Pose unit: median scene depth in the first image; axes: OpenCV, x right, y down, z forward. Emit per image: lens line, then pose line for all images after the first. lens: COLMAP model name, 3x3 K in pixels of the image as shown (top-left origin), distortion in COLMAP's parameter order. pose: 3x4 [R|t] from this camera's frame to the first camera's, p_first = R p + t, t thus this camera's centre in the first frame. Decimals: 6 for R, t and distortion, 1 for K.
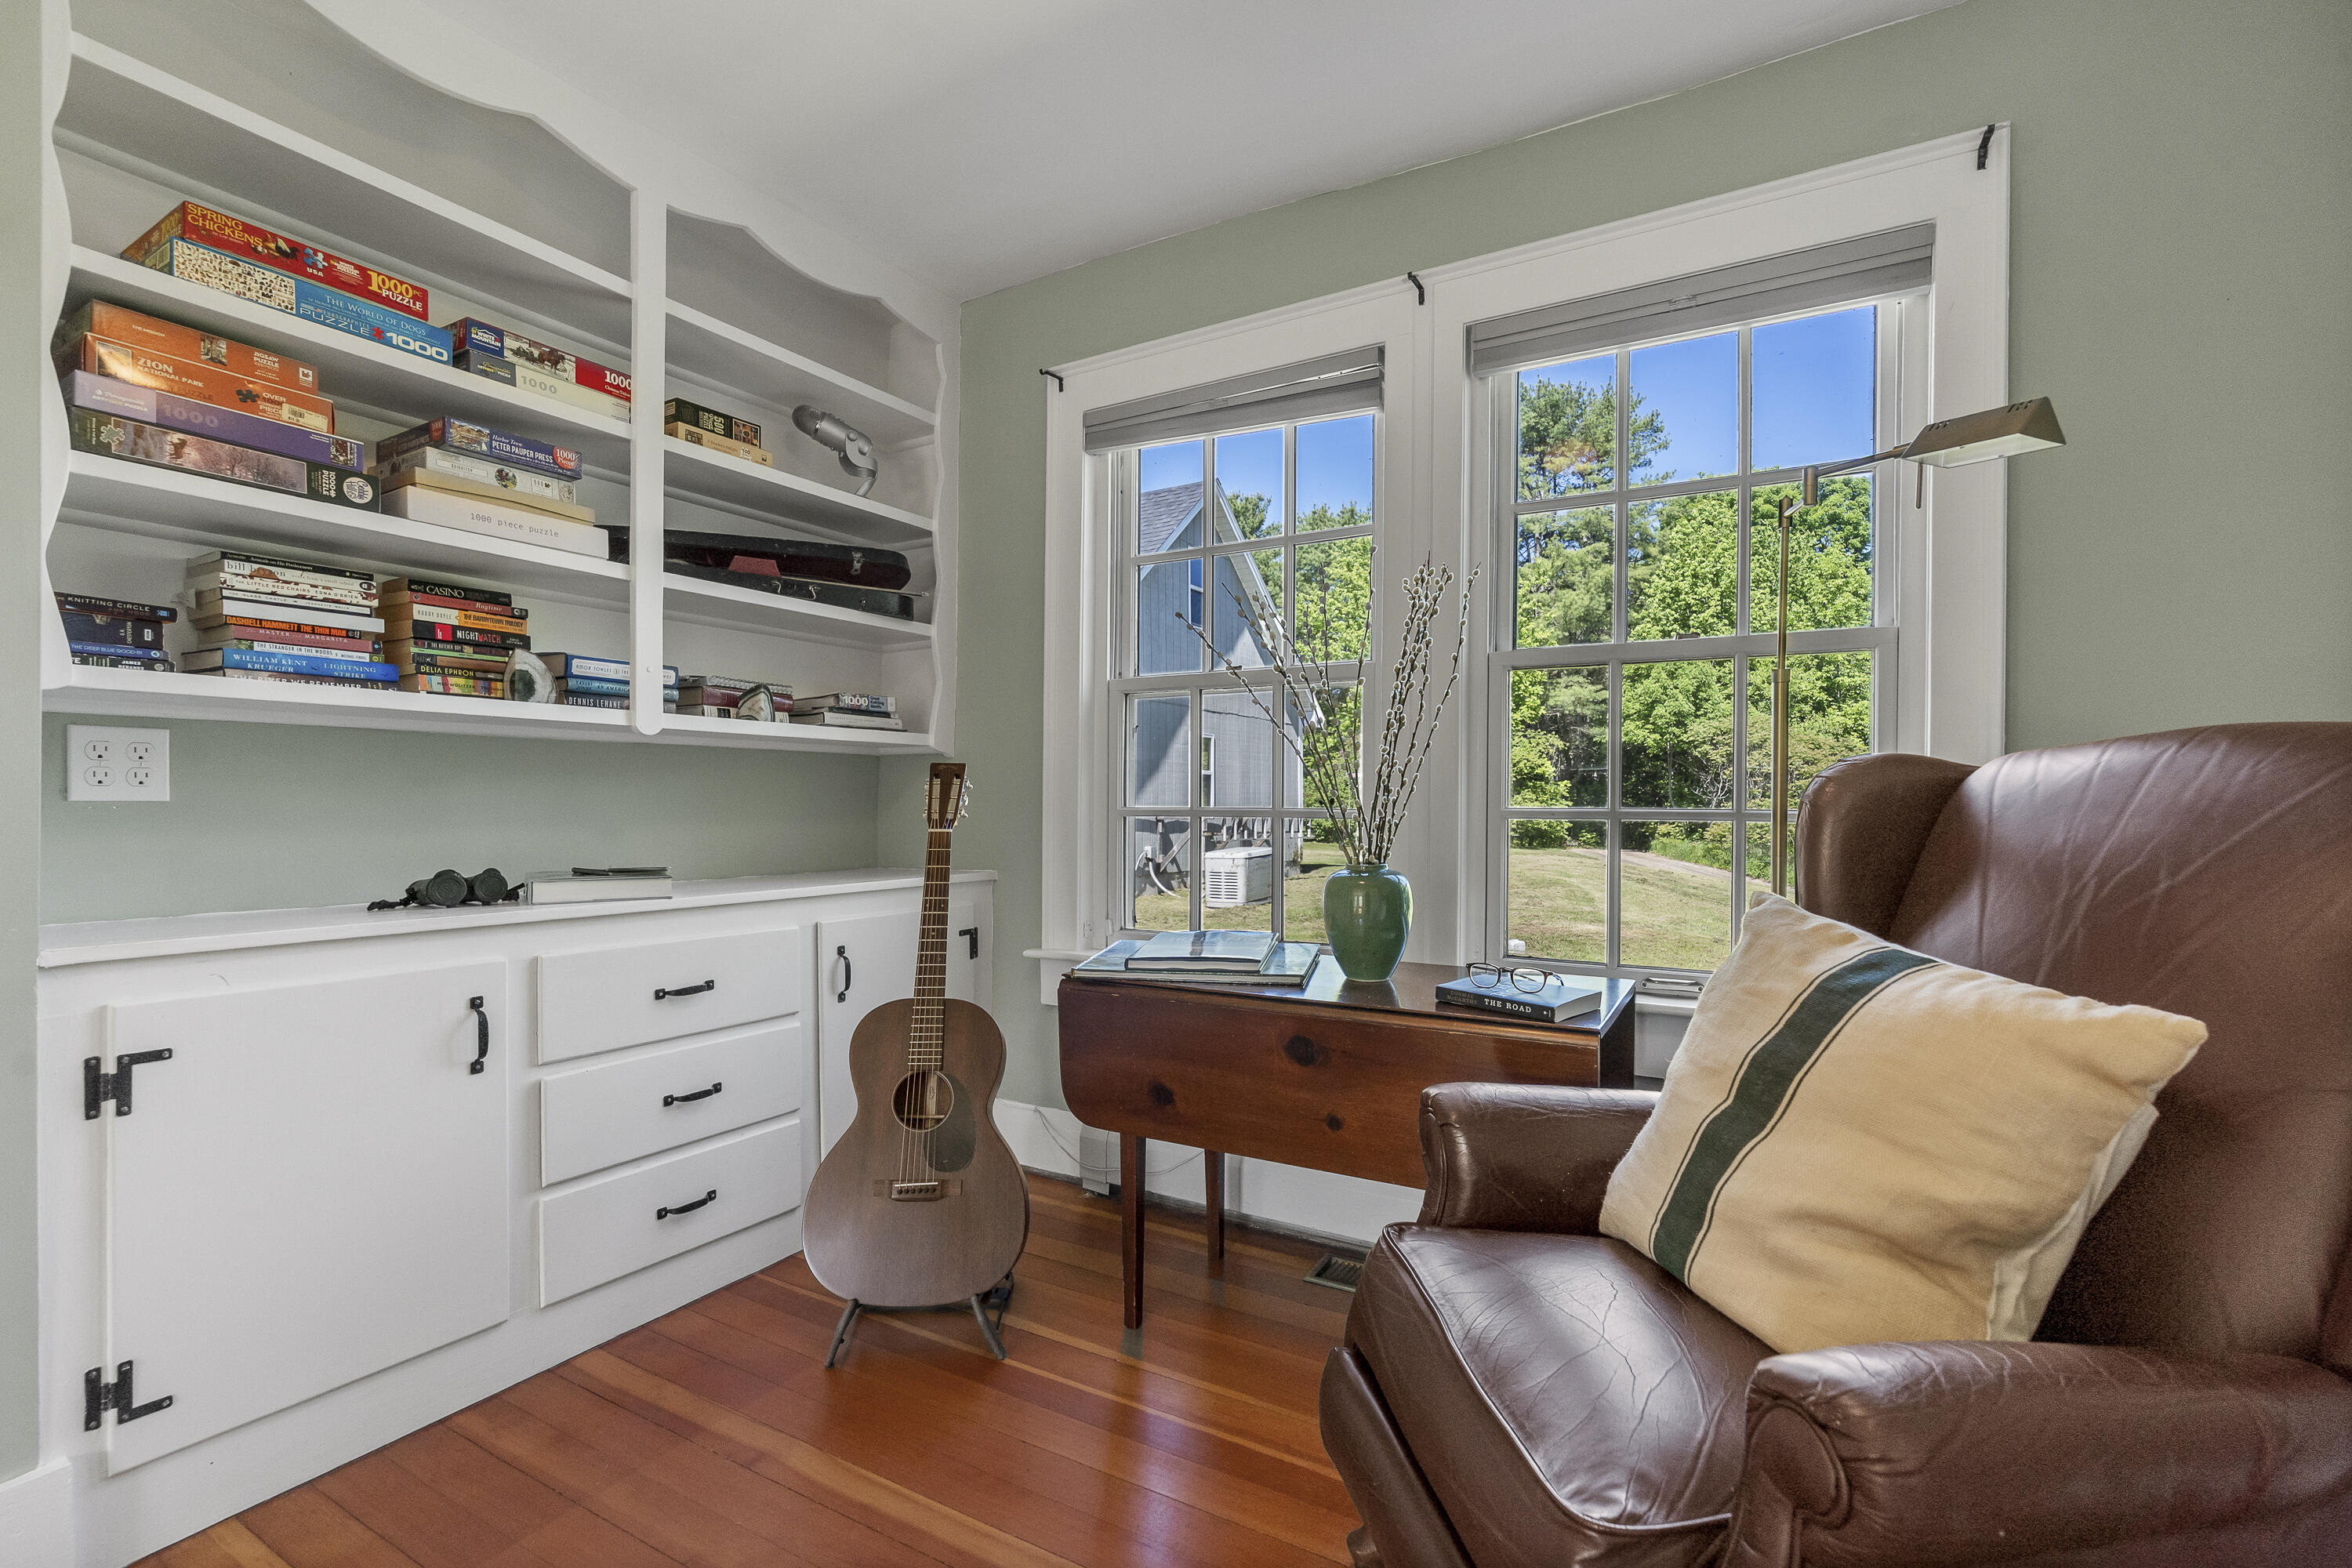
lens RADIAL K [[1060.2, 0, 1190.4], [0, 1060.2, 812.2], [0, 0, 1]] dist [-0.000891, -0.000076]
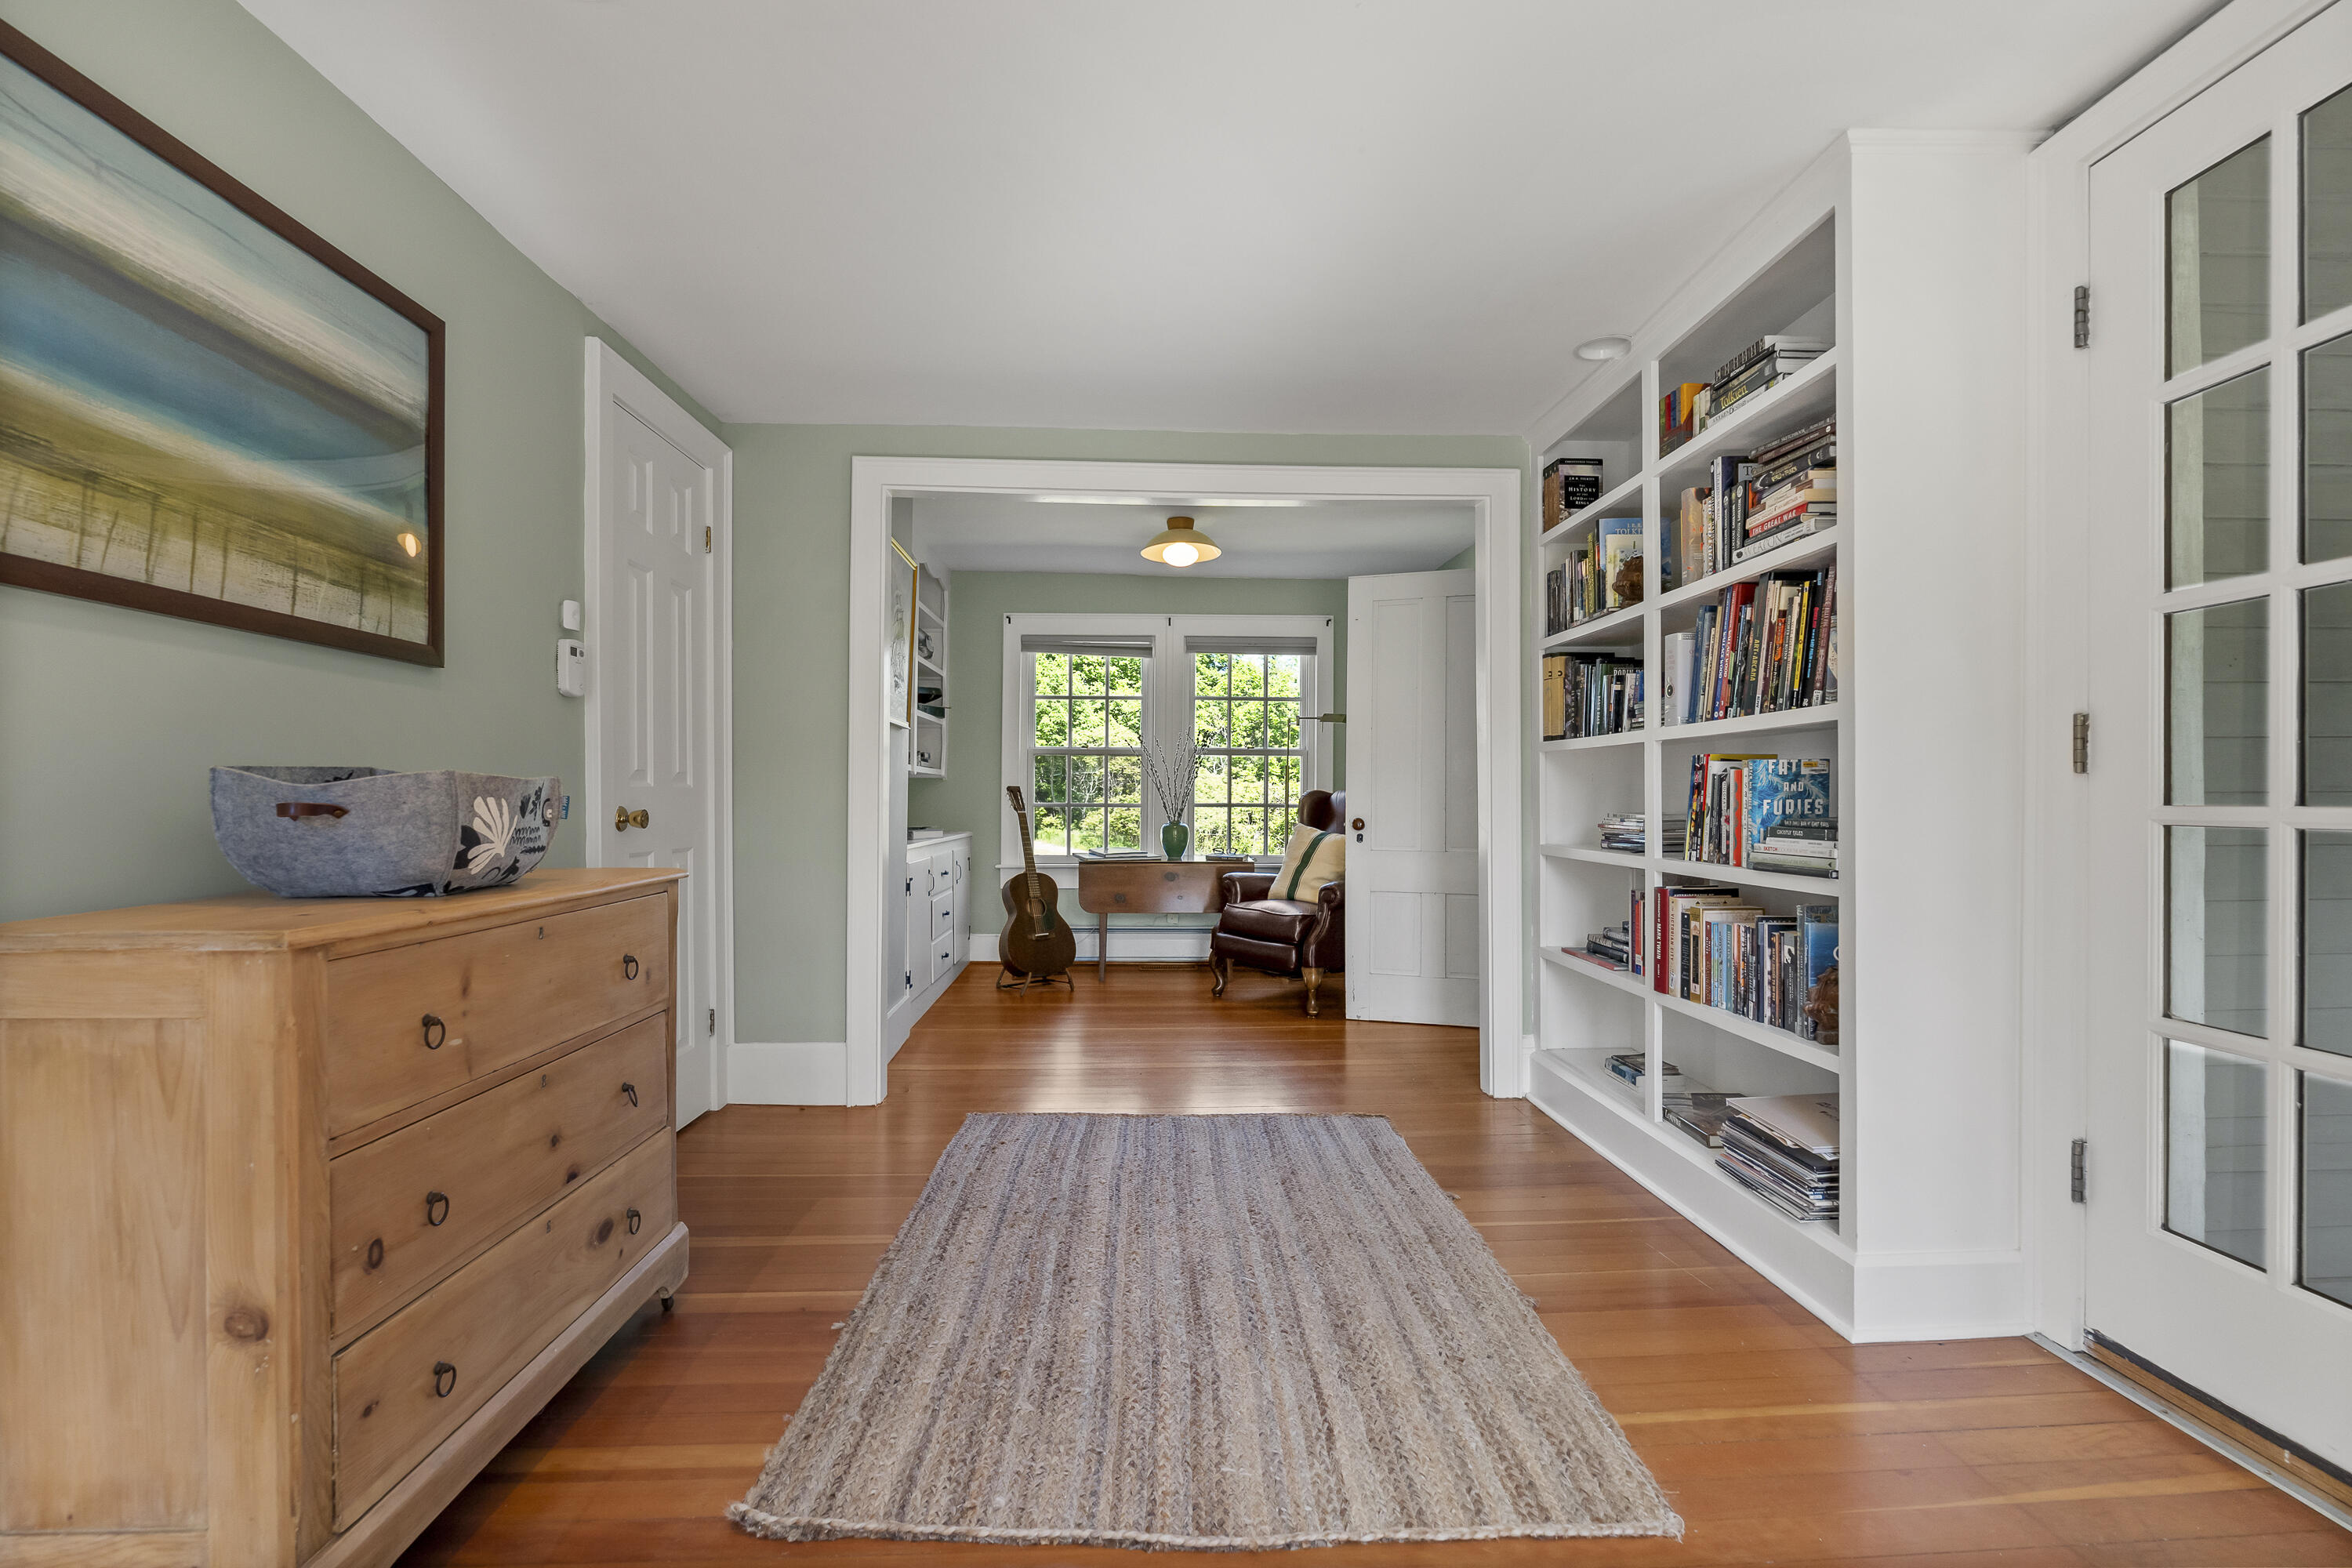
lens RADIAL K [[1060.2, 0, 1190.4], [0, 1060.2, 812.2], [0, 0, 1]] dist [-0.000891, -0.000076]
pose [[0.837089, -0.006786, 0.547025, -1.057525], [0.004149, 0.999973, 0.006055, 0.002131], [-0.547051, -0.002798, 0.837095, -1.153271]]
